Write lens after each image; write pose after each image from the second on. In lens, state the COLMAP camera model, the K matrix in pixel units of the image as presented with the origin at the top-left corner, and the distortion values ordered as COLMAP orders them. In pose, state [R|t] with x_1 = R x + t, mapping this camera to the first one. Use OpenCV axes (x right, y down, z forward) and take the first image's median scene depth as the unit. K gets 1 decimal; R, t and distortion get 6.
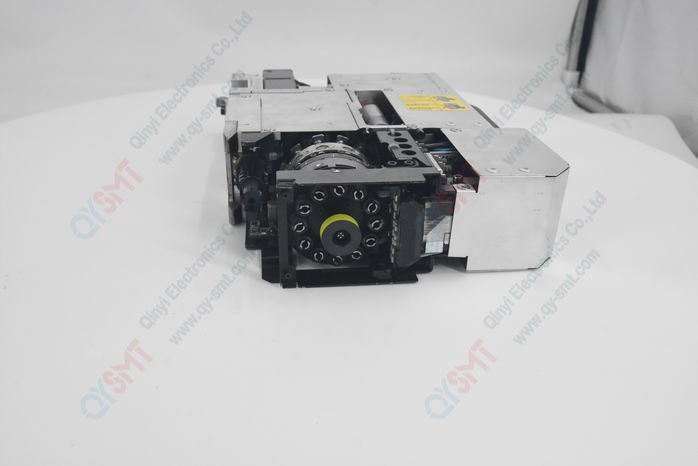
lens RADIAL K [[620.9, 0, 349.0], [0, 620.9, 233.0], [0, 0, 1]] dist [-0.071488, 0.001750]
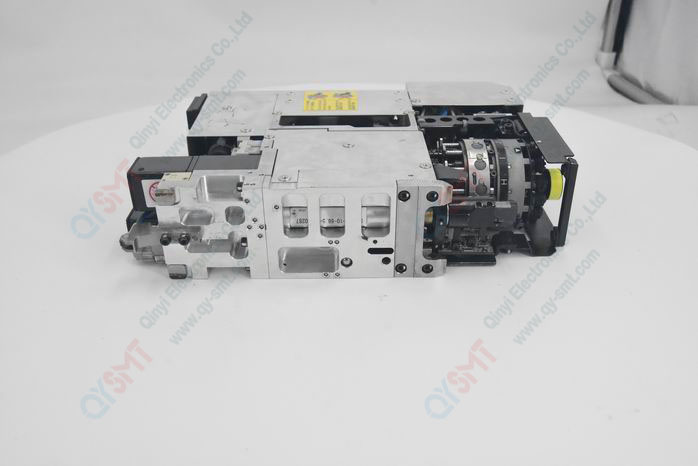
lens RADIAL K [[620.9, 0, 349.0], [0, 620.9, 233.0], [0, 0, 1]] dist [-0.071488, 0.001750]
pose [[0.114177, -0.527686, 0.841731, -0.929564], [0.459289, 0.779328, 0.426265, -0.510099], [-0.880919, 0.337928, 0.331341, 0.773134]]
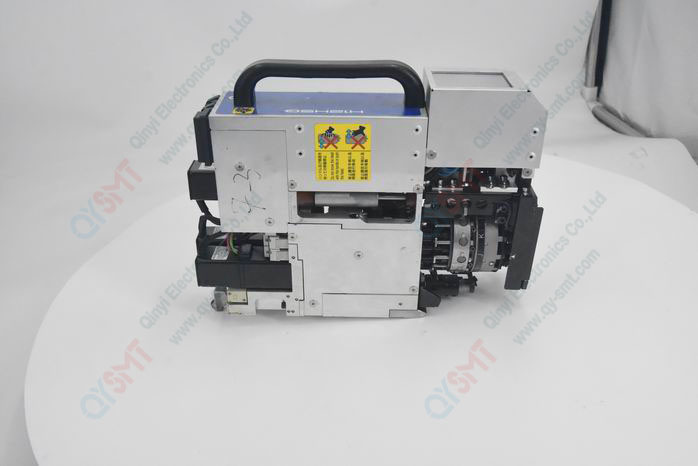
lens RADIAL K [[620.9, 0, 349.0], [0, 620.9, 233.0], [0, 0, 1]] dist [-0.071488, 0.001750]
pose [[0.134628, -0.846767, -0.514646, 0.593892], [0.473588, -0.401230, 0.784046, -1.142994], [-0.870396, -0.349285, 0.347002, 0.657258]]
